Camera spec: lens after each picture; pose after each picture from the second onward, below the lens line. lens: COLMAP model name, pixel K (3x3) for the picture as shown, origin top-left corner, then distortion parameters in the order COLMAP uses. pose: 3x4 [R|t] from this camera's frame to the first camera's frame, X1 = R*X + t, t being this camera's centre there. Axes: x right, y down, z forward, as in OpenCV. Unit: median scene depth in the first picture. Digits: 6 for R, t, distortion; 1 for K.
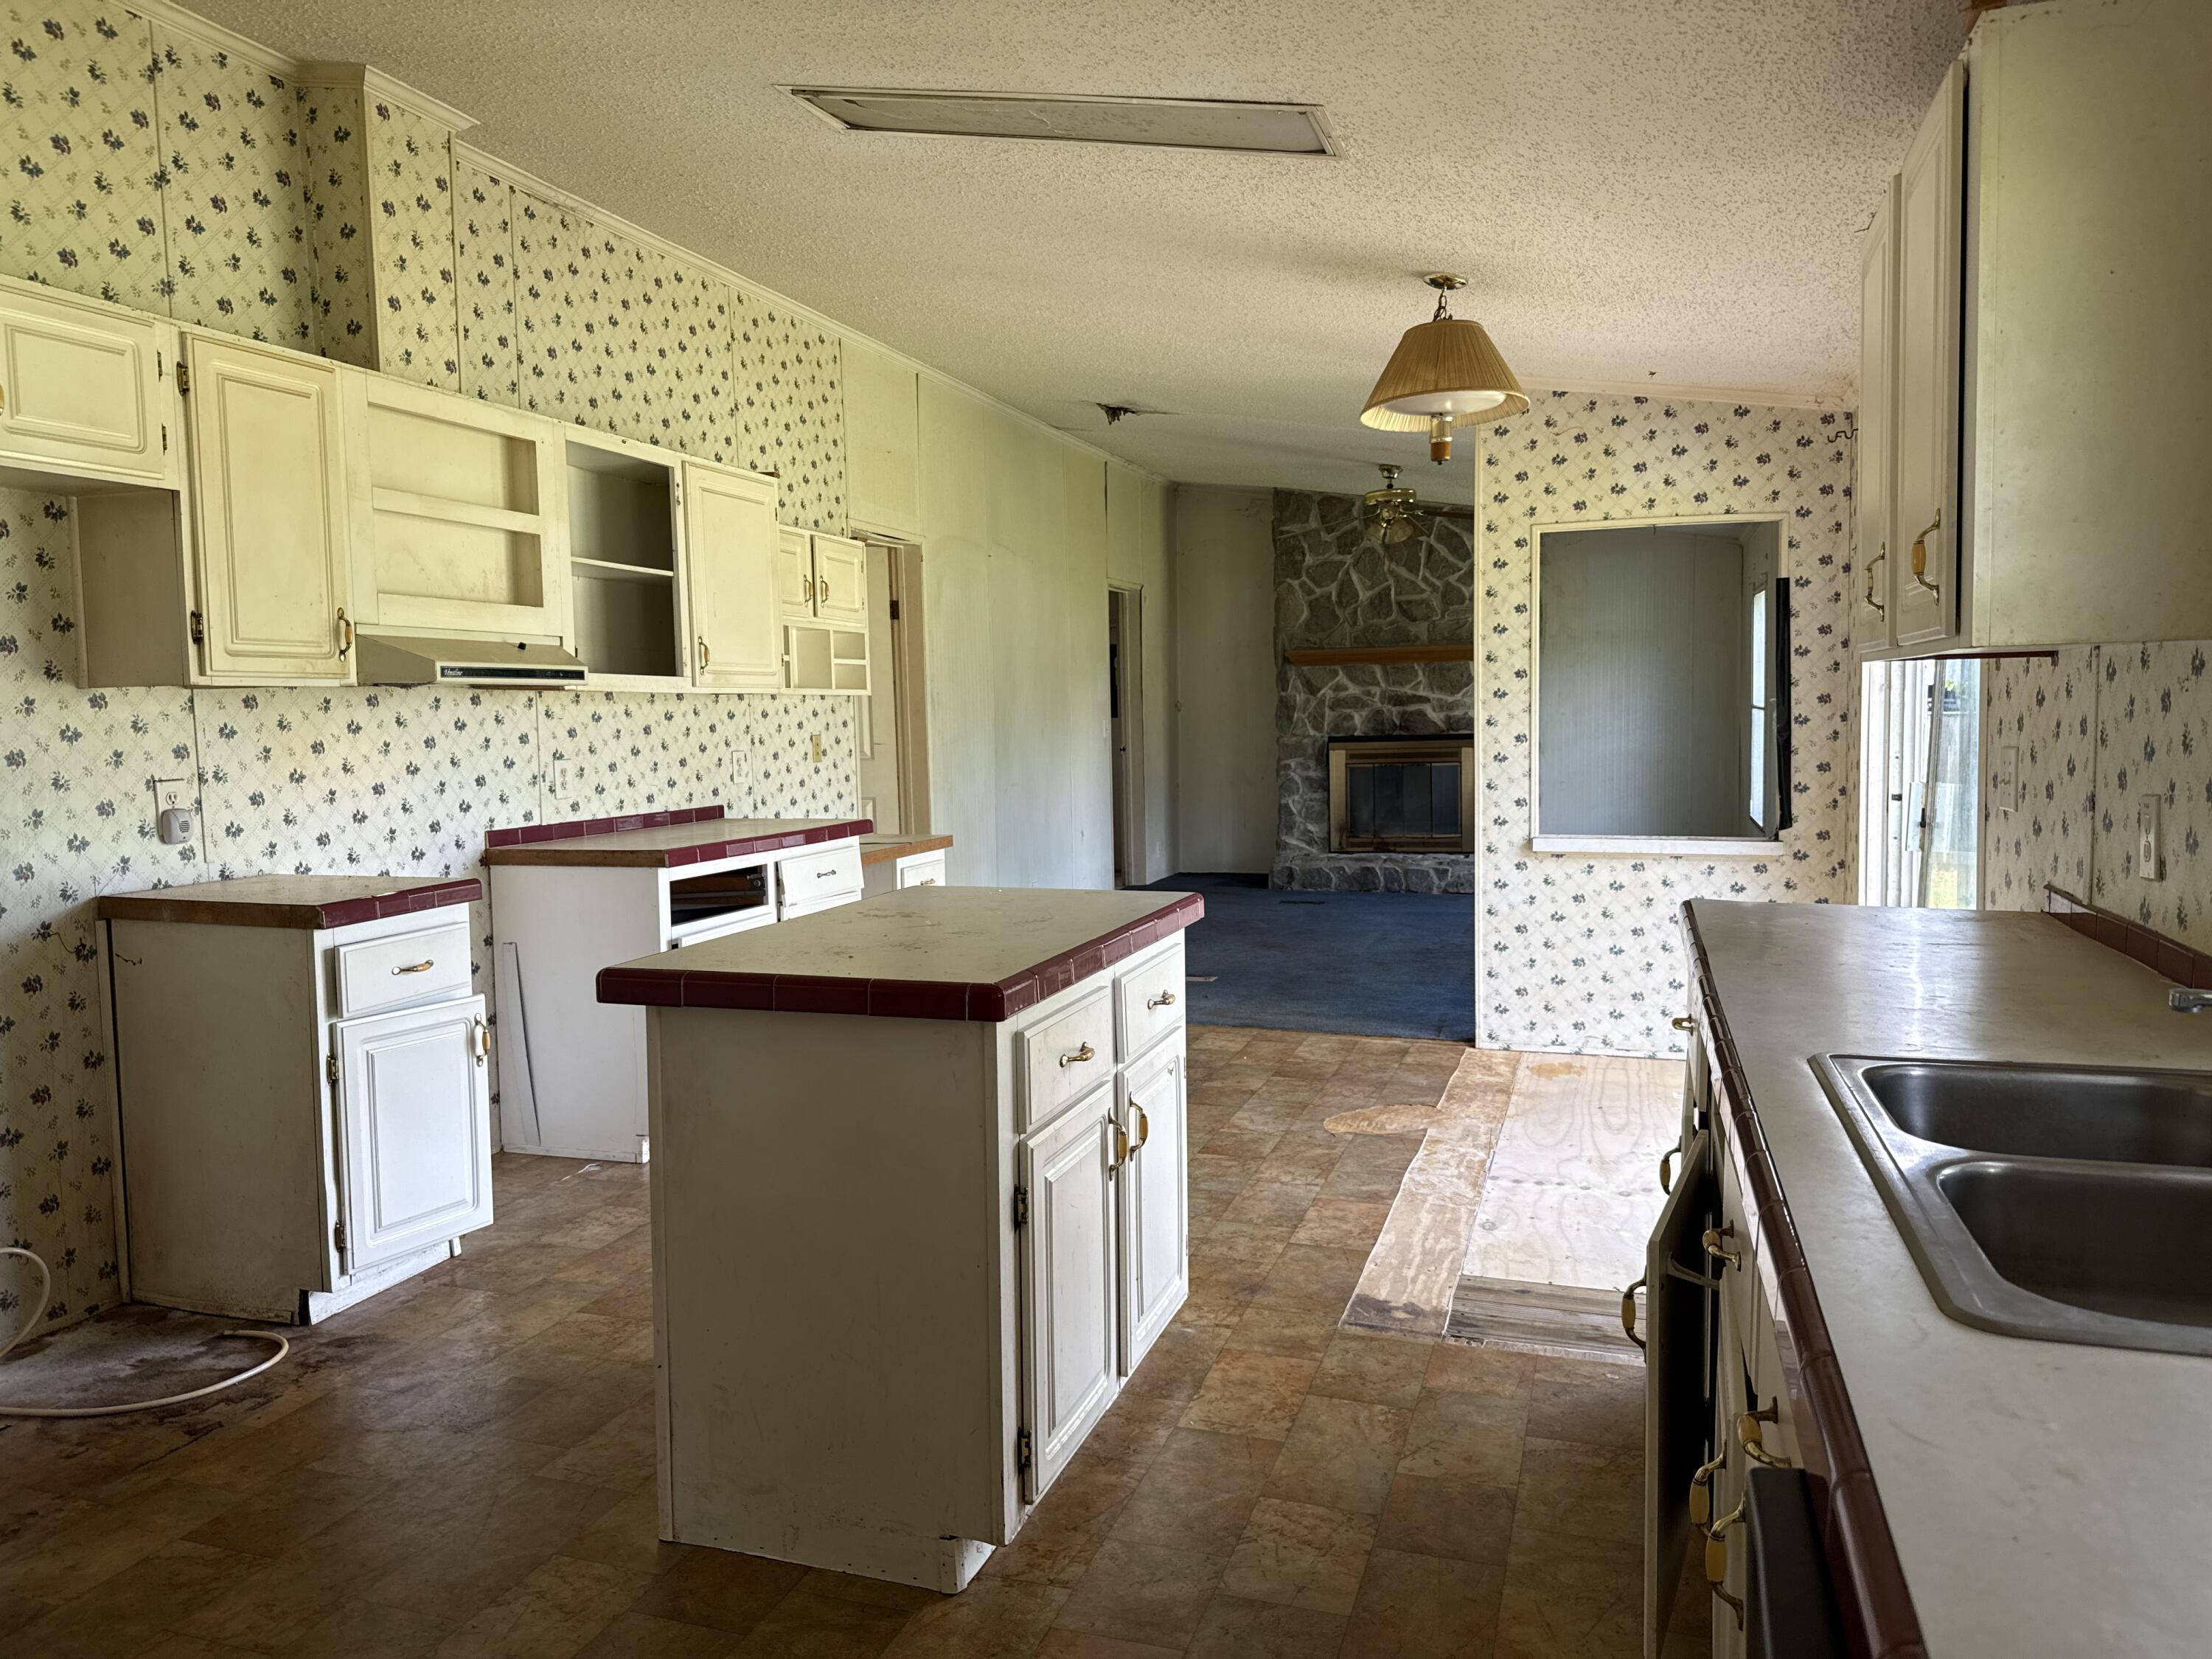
lens RADIAL K [[1557.8, 0, 1084.4], [0, 1557.8, 839.5], [0, 0, 1]] dist [0.037252, -0.039294]
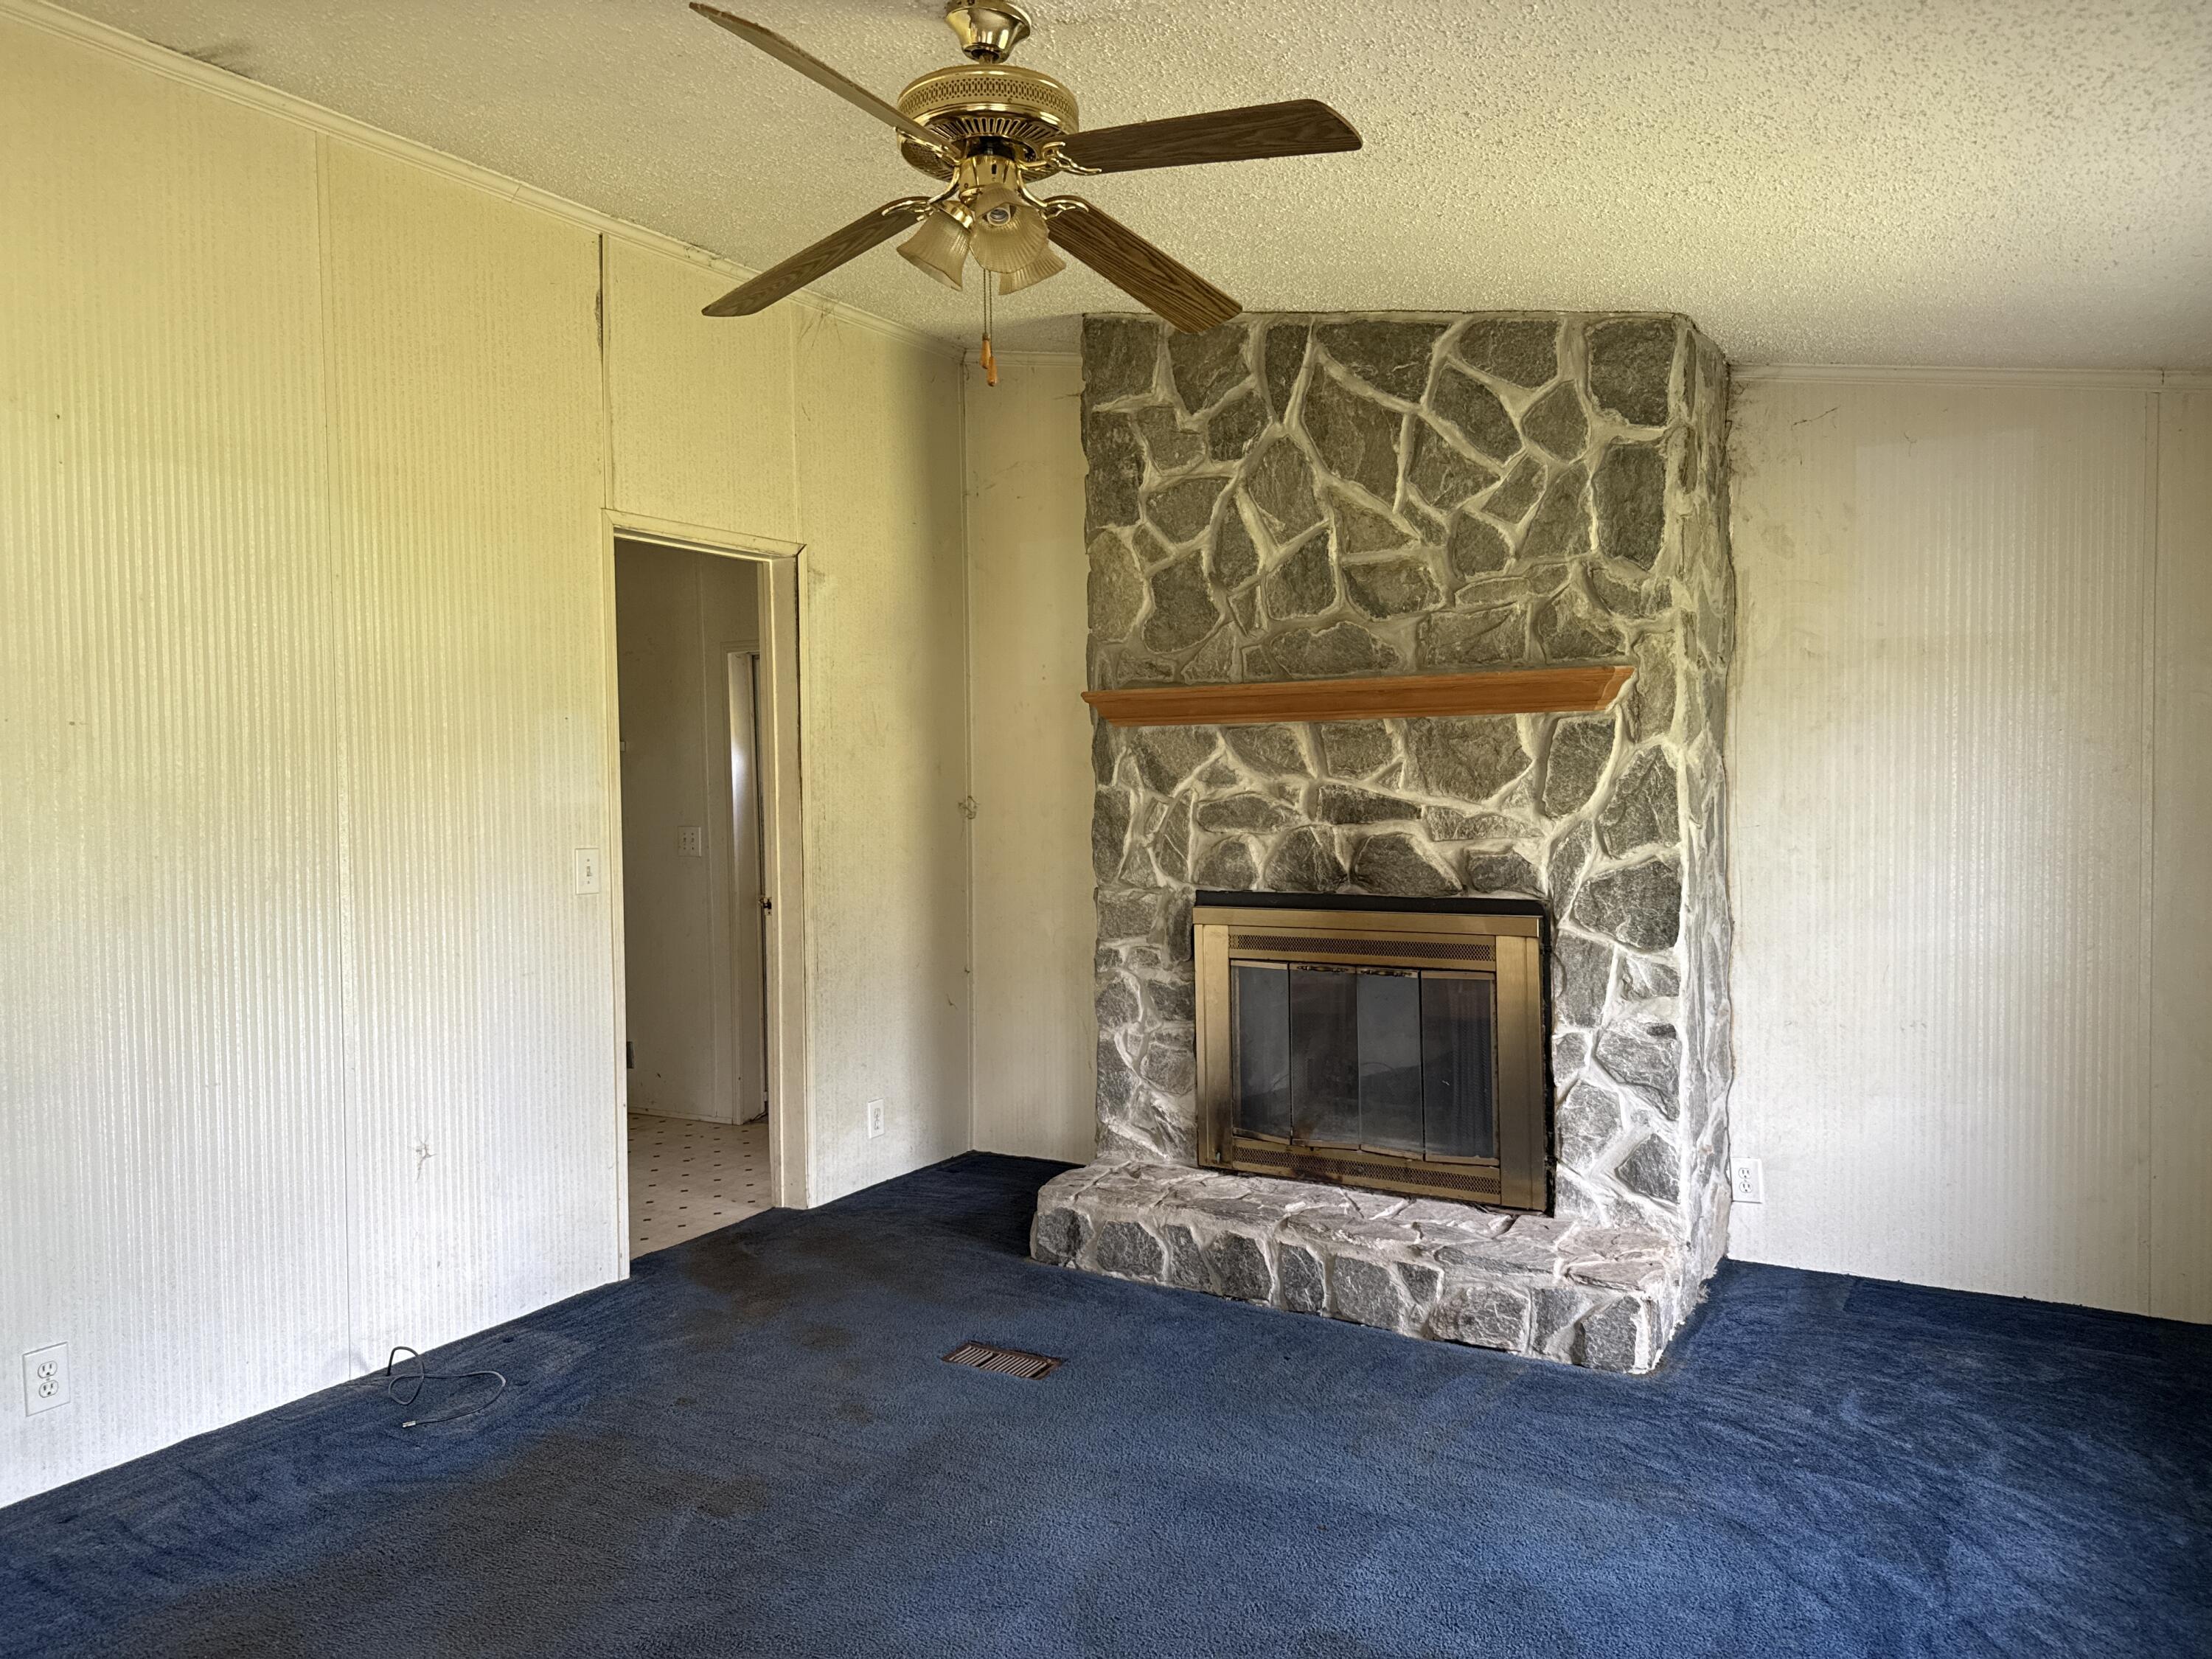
lens RADIAL K [[1557.8, 0, 1104.2], [0, 1557.8, 823.3], [0, 0, 1]] dist [0.037252, -0.039294]
pose [[0.983120, 0.013893, -0.182435, 0.215662], [-0.022482, 0.998730, -0.045098, -0.066915], [0.181576, 0.048438, 0.982183, 0.598428]]
